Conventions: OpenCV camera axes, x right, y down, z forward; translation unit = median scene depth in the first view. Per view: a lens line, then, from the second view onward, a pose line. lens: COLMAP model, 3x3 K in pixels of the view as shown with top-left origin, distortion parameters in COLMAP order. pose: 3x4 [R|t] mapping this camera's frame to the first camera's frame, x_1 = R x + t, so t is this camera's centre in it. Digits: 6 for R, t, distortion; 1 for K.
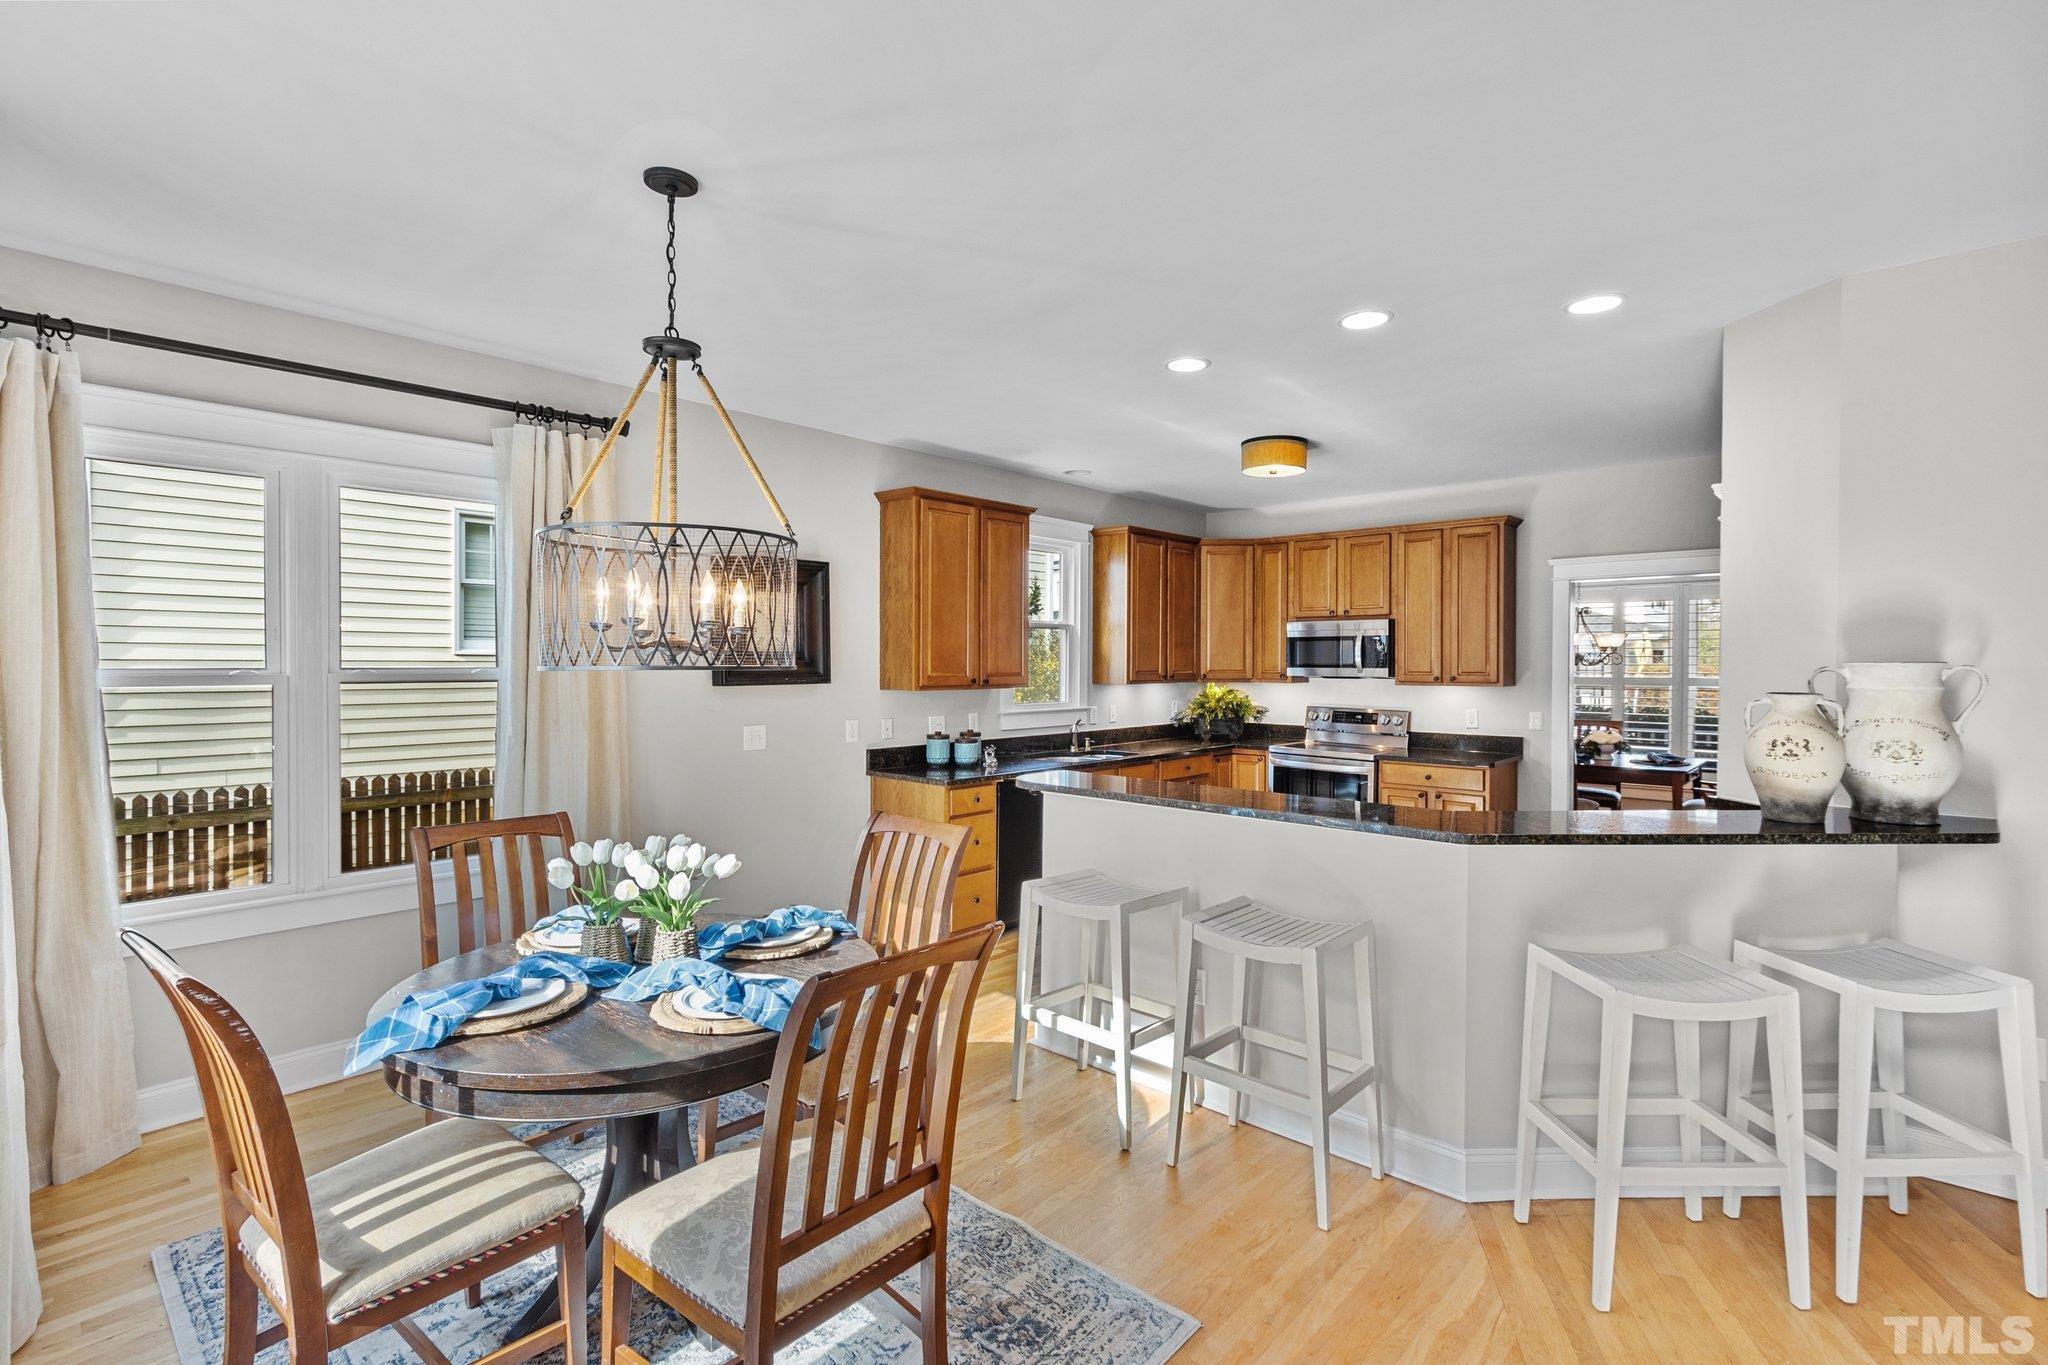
lens RADIAL K [[942.3, 0, 1018.7], [0, 942.3, 665.3], [0, 0, 1]] dist [-0.001147, -0.006838]
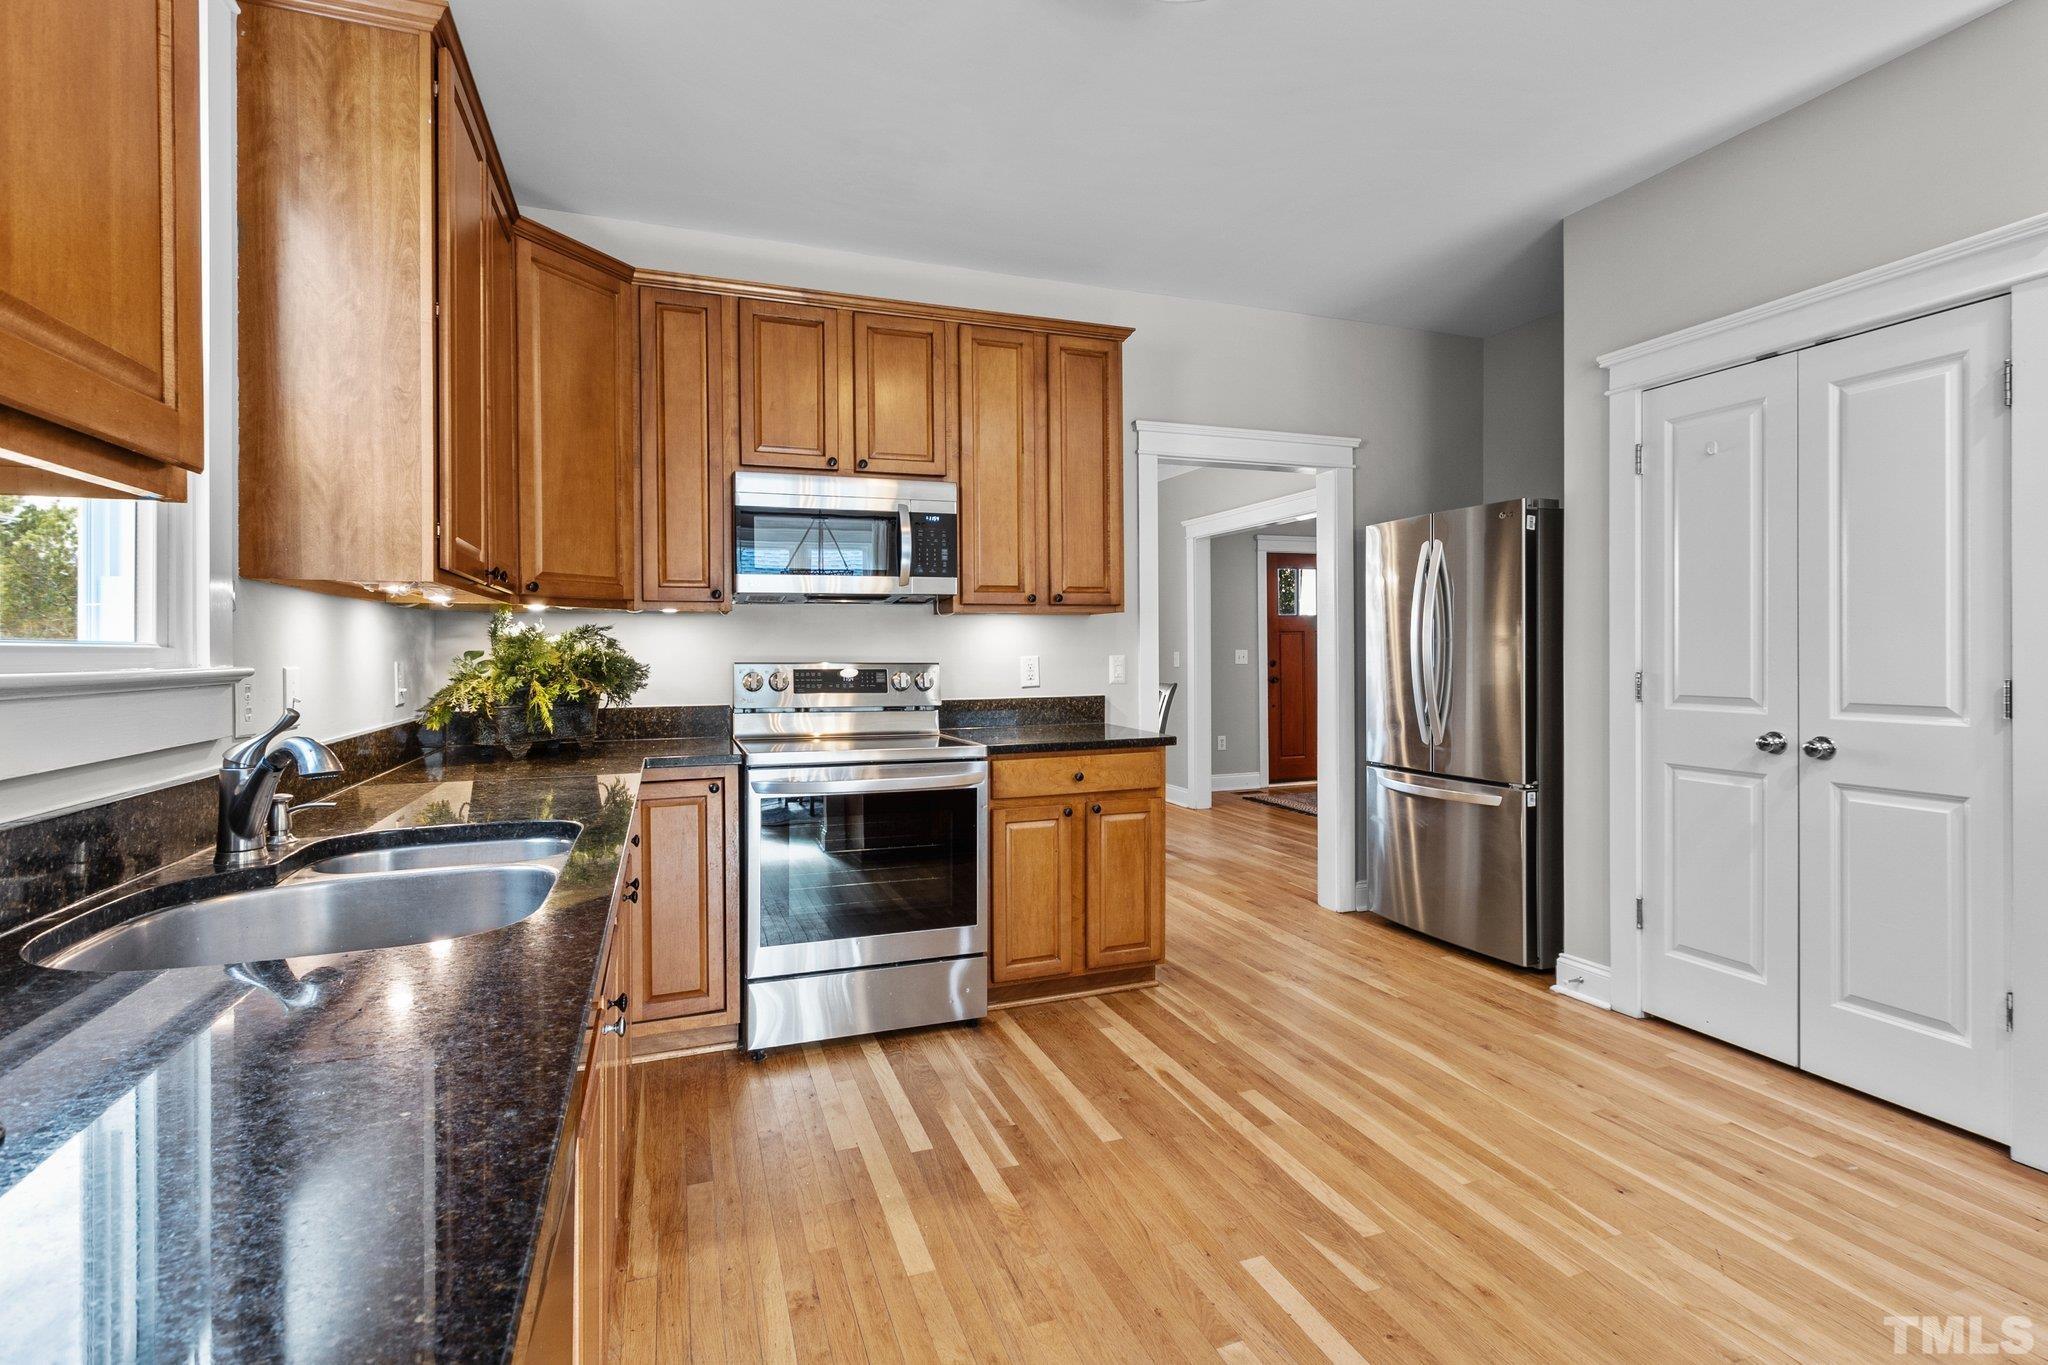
lens RADIAL K [[935.7, 0, 1012.9], [0, 935.7, 648.1], [0, 0, 1]] dist [0.001518, -0.006484]
pose [[0.458246, -0.000964, 0.888825, -0.058416], [0.010676, 0.999933, -0.004419, 0.048652], [-0.888761, 0.011514, 0.458226, 0.805085]]
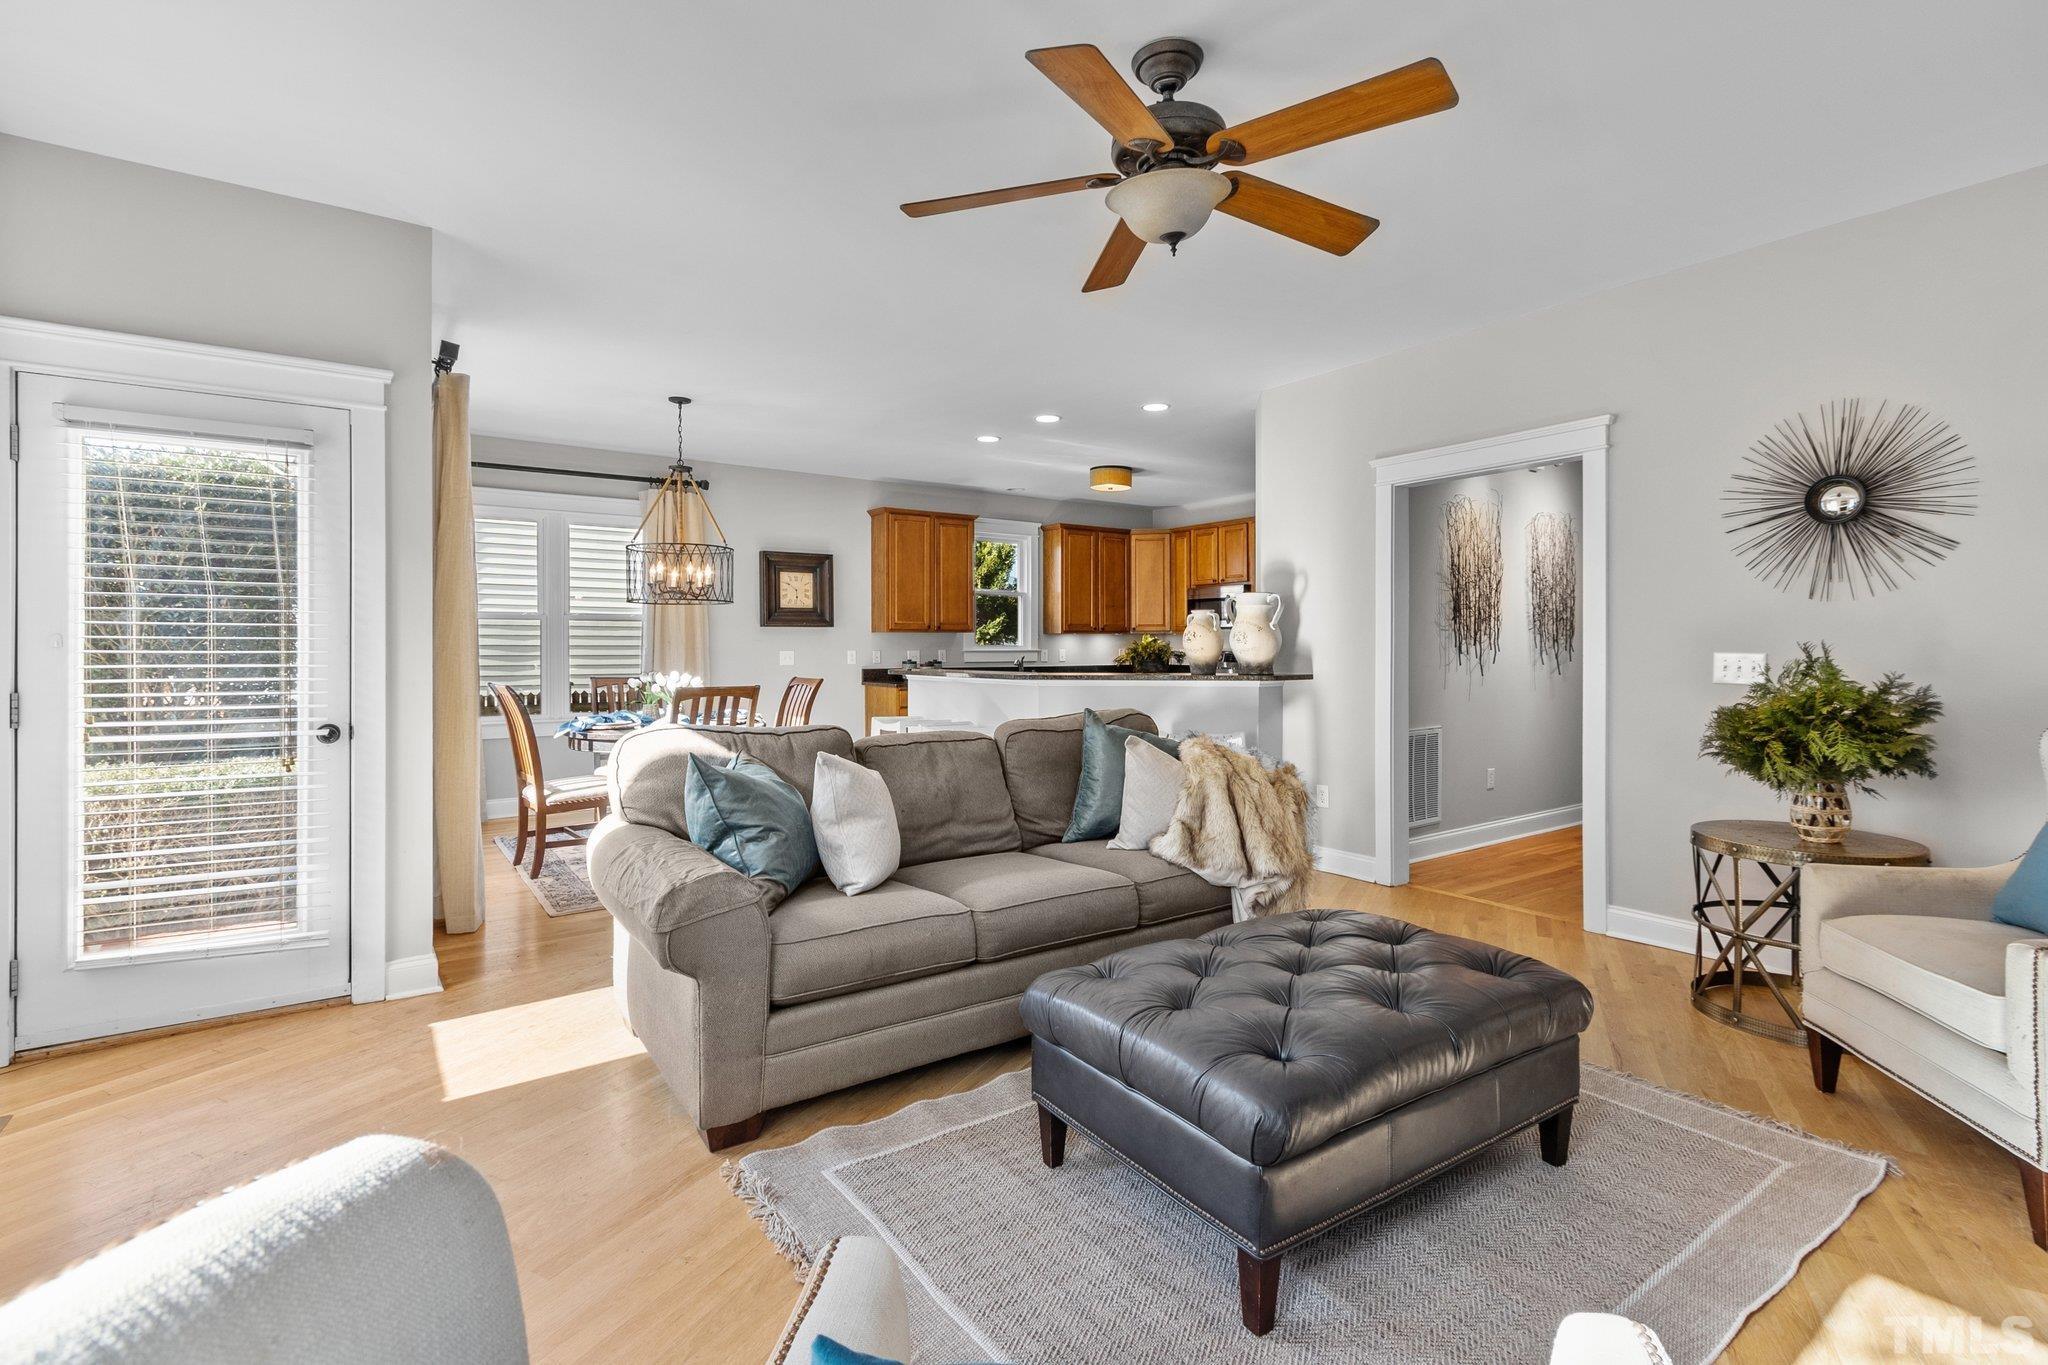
lens RADIAL K [[935.7, 0, 1012.9], [0, 935.7, 648.1], [0, 0, 1]] dist [0.001518, -0.006484]
pose [[0.975487, -0.004204, -0.220015, 0.394269], [0.003705, 0.999990, -0.002682, 0.051508], [0.220024, 0.001801, 0.975493, -0.457504]]
